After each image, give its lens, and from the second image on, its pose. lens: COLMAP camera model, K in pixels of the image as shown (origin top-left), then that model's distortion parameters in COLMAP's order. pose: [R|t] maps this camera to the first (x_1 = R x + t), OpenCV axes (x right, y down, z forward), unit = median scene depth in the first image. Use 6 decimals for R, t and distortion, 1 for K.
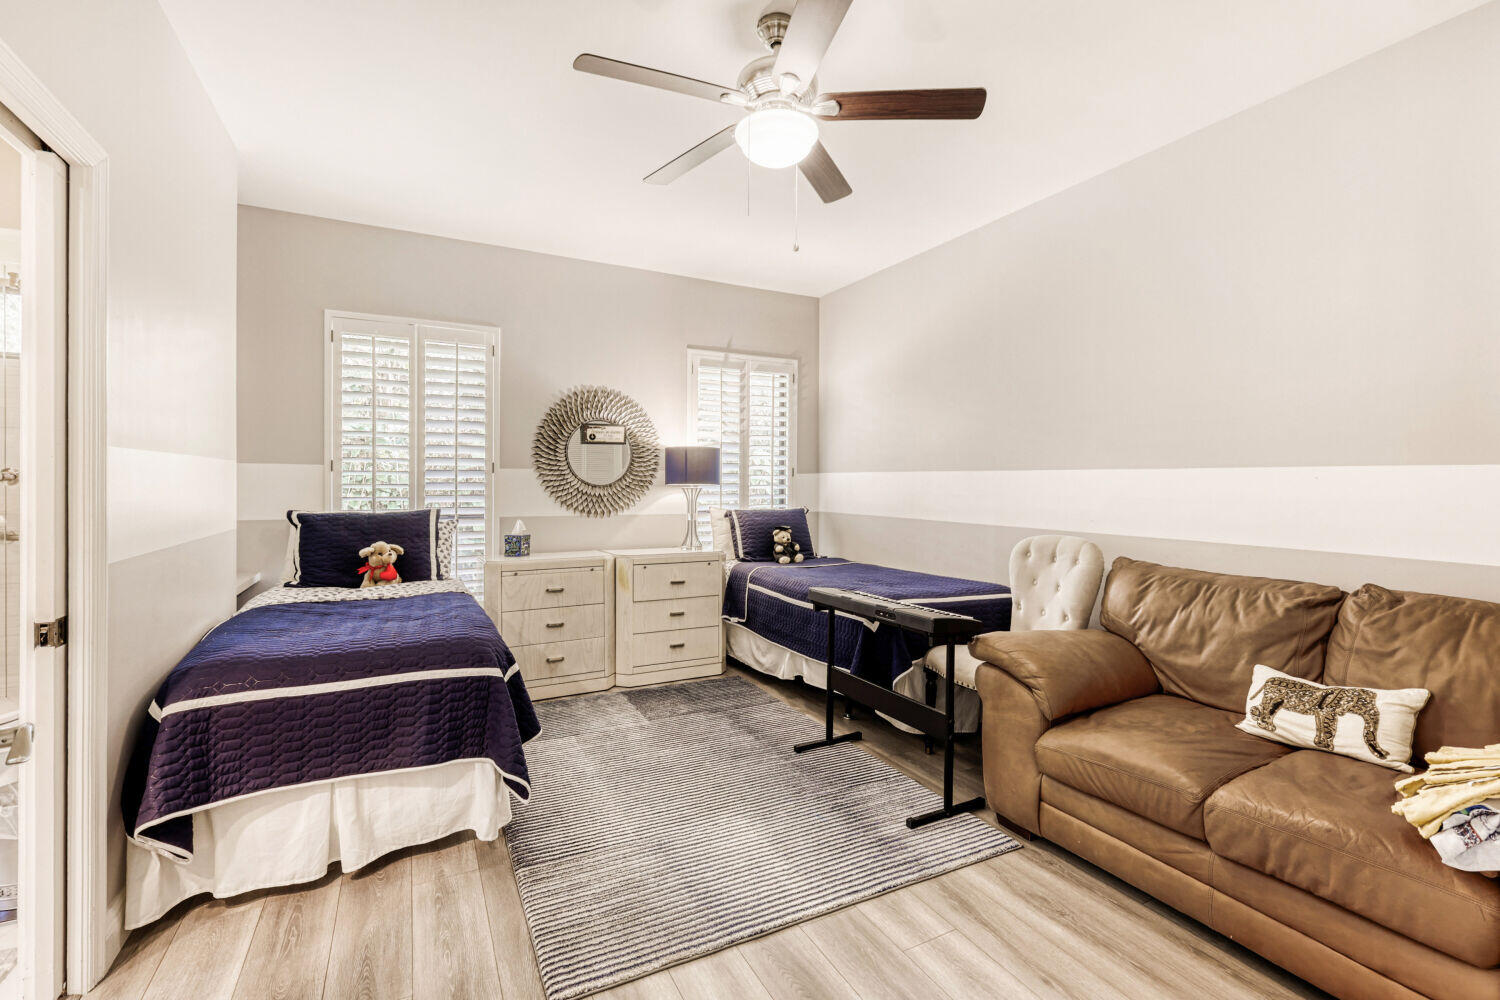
lens RADIAL K [[659.5, 0, 749.1], [0, 659.5, 493.5], [0, 0, 1]] dist [0.002034, -0.000125]
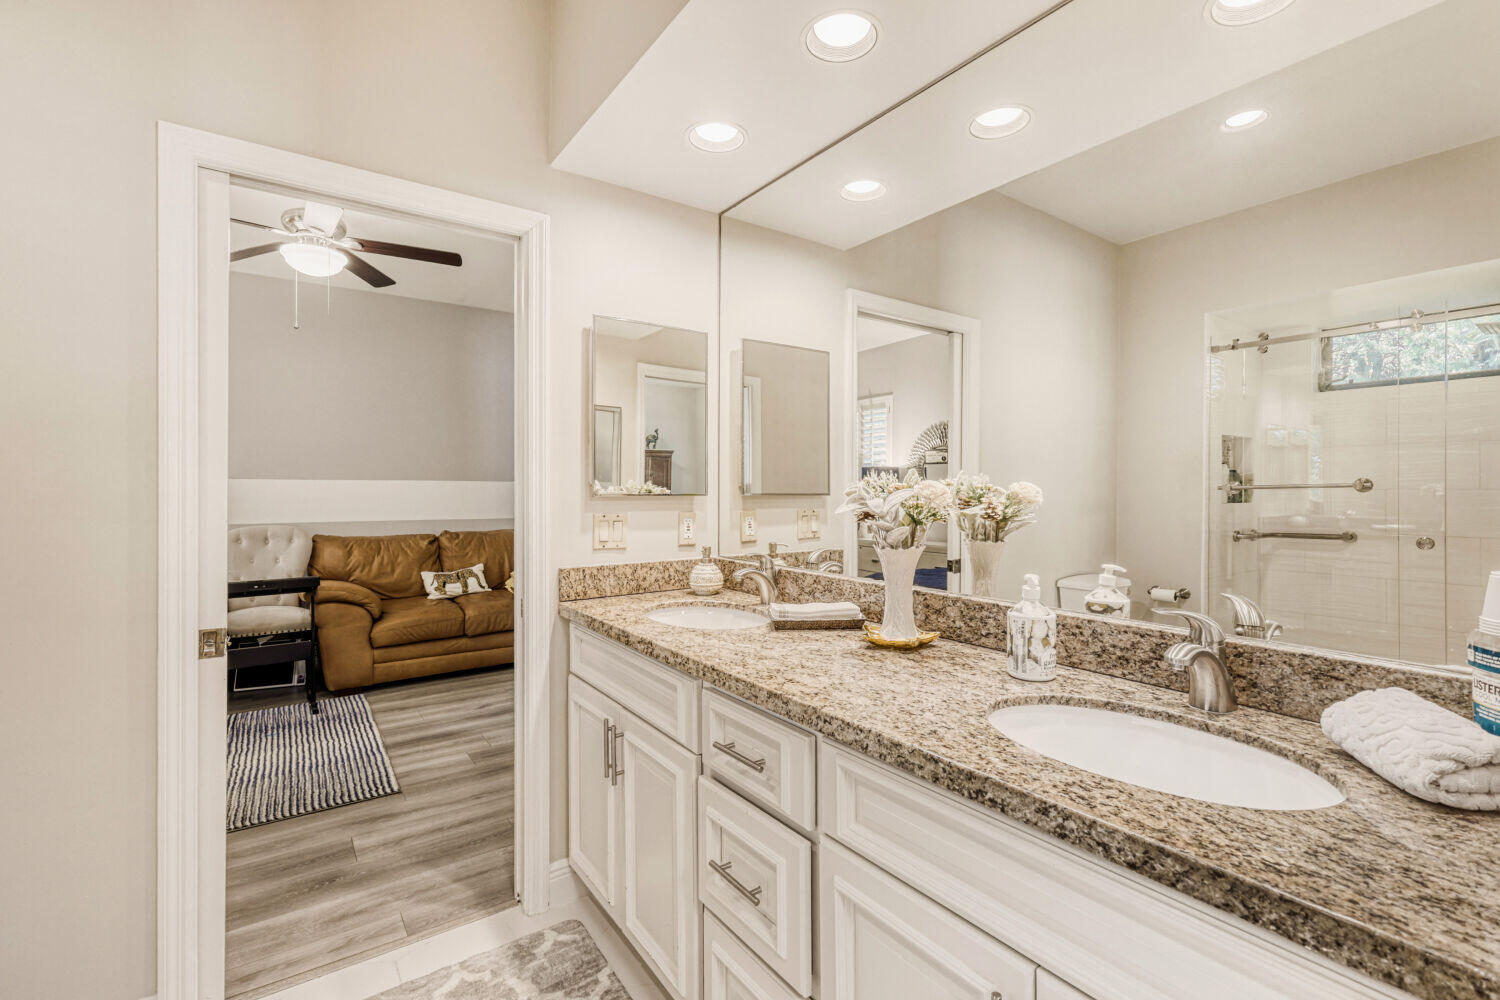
lens RADIAL K [[659.5, 0, 749.4], [0, 659.5, 497.4], [0, 0, 1]] dist [0.002034, -0.000125]
pose [[-0.125463, -0.021771, 0.991859, -1.498694], [0.013775, 0.999625, 0.023683, -0.023067], [-0.992003, 0.016634, -0.125116, 0.194642]]
